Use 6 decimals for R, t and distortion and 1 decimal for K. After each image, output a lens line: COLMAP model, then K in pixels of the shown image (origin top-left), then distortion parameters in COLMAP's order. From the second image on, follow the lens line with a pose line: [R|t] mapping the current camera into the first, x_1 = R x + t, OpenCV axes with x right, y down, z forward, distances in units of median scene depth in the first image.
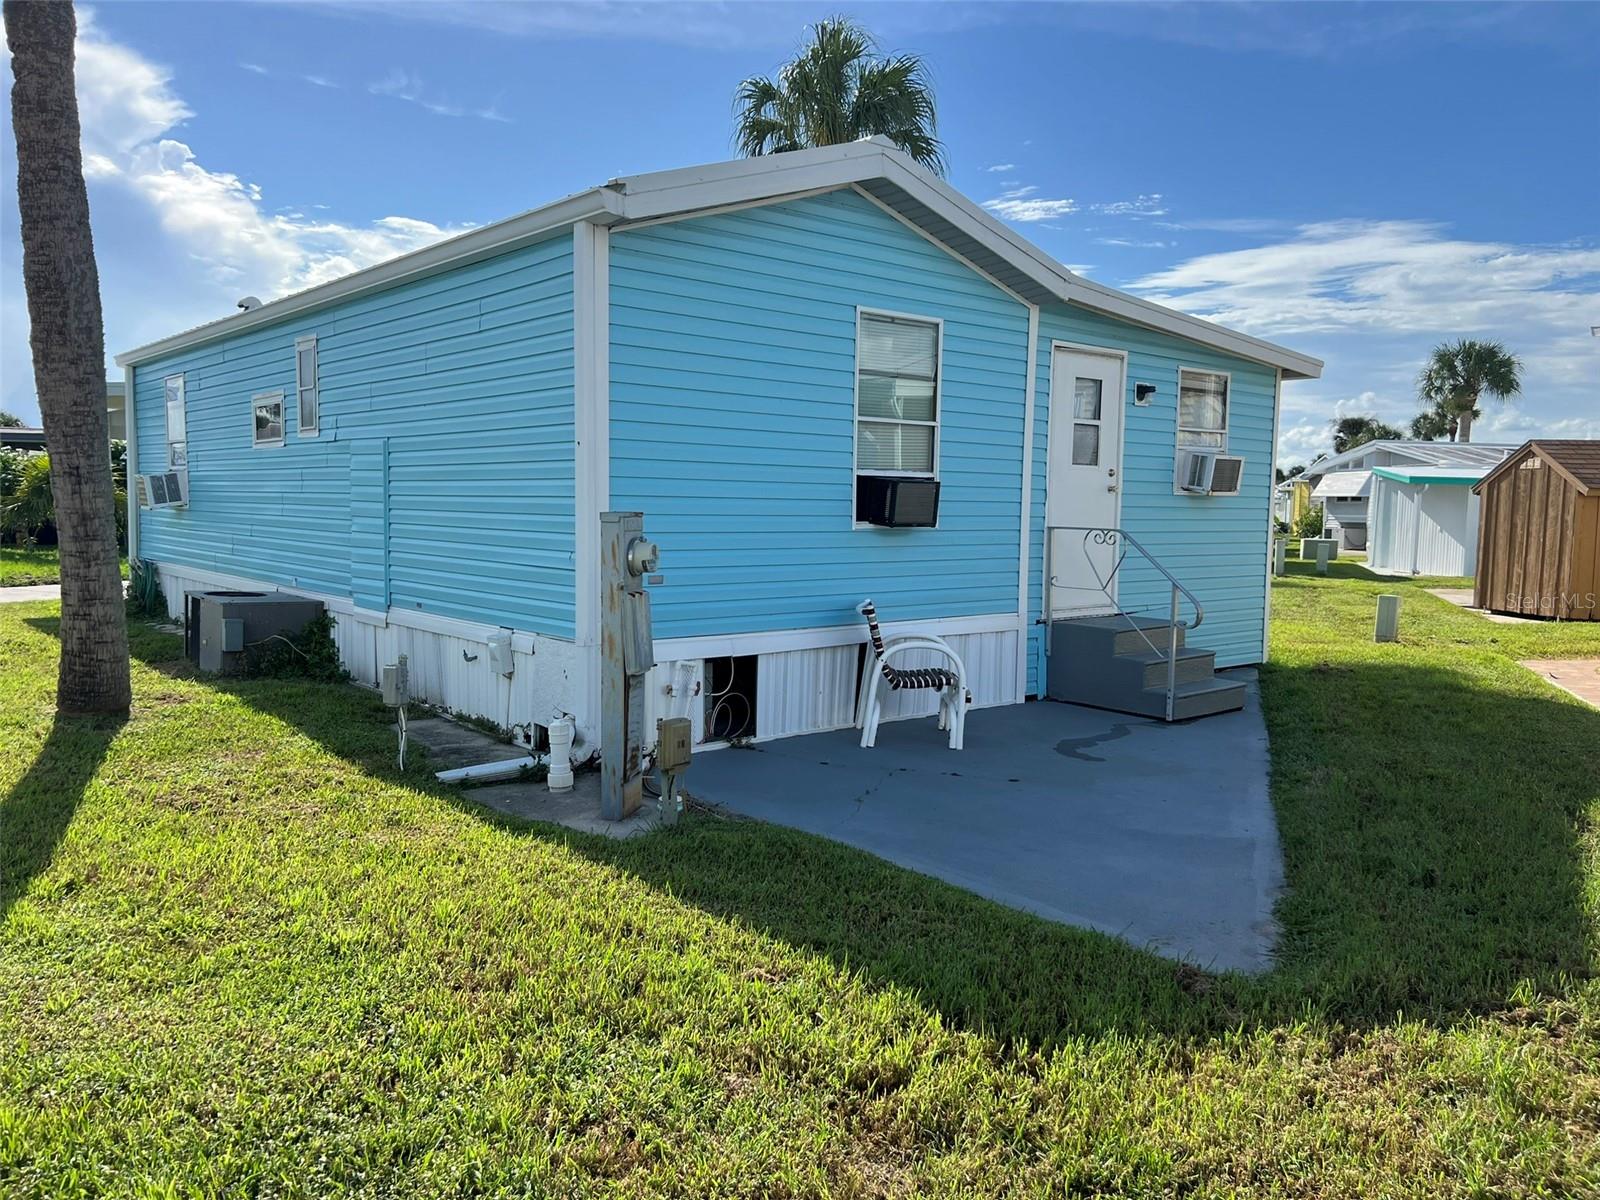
lens RADIAL K [[1206.7, 0, 800.5], [0, 1206.7, 604.3], [0, 0, 1]] dist [0.044193, -0.050646]
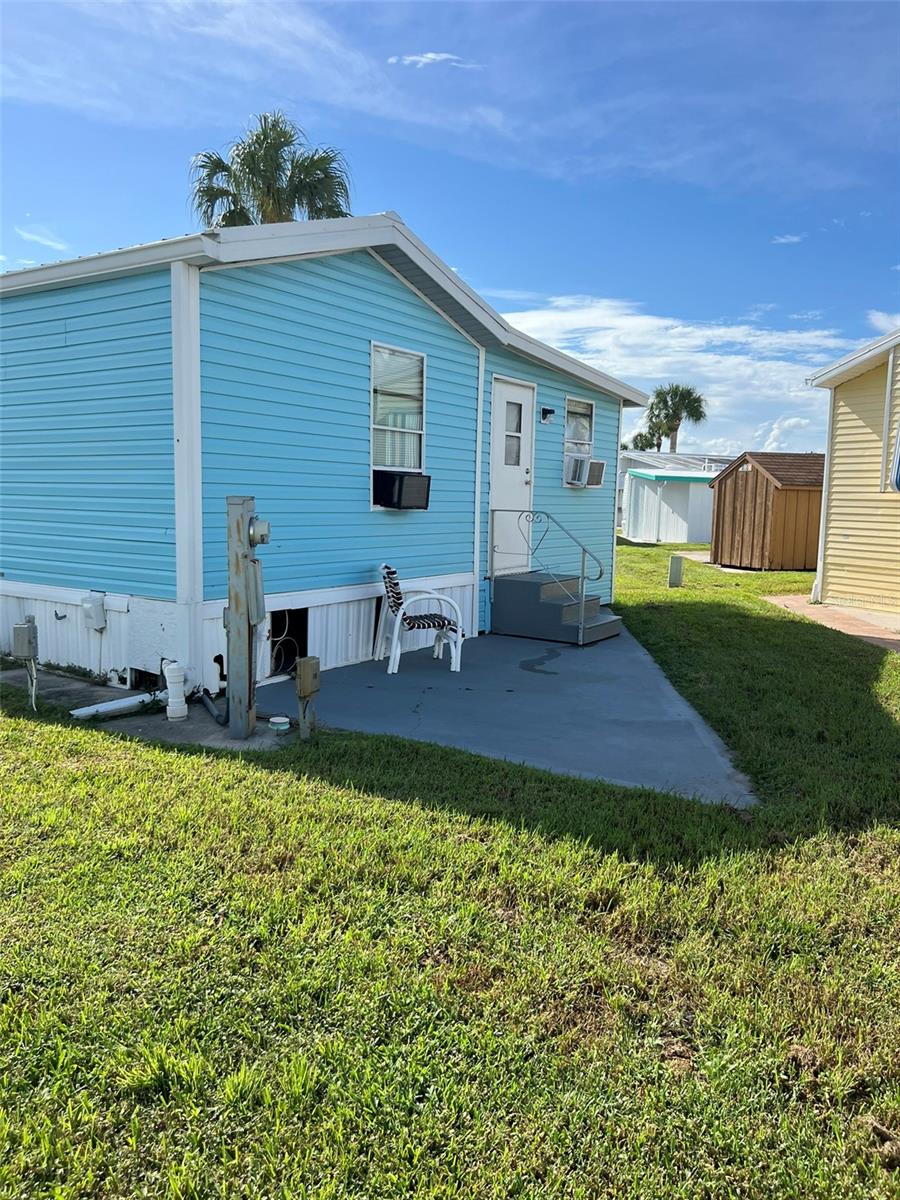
lens RADIAL K [[905.1, 0, 451.7], [0, 905.1, 594.5], [0, 0, 1]] dist [0.044193, -0.050646]
pose [[0.960664, -0.025821, 0.276511, -0.151348], [0.017735, 0.999340, 0.031705, 0.000035], [-0.277147, -0.025554, 0.960488, 0.016684]]
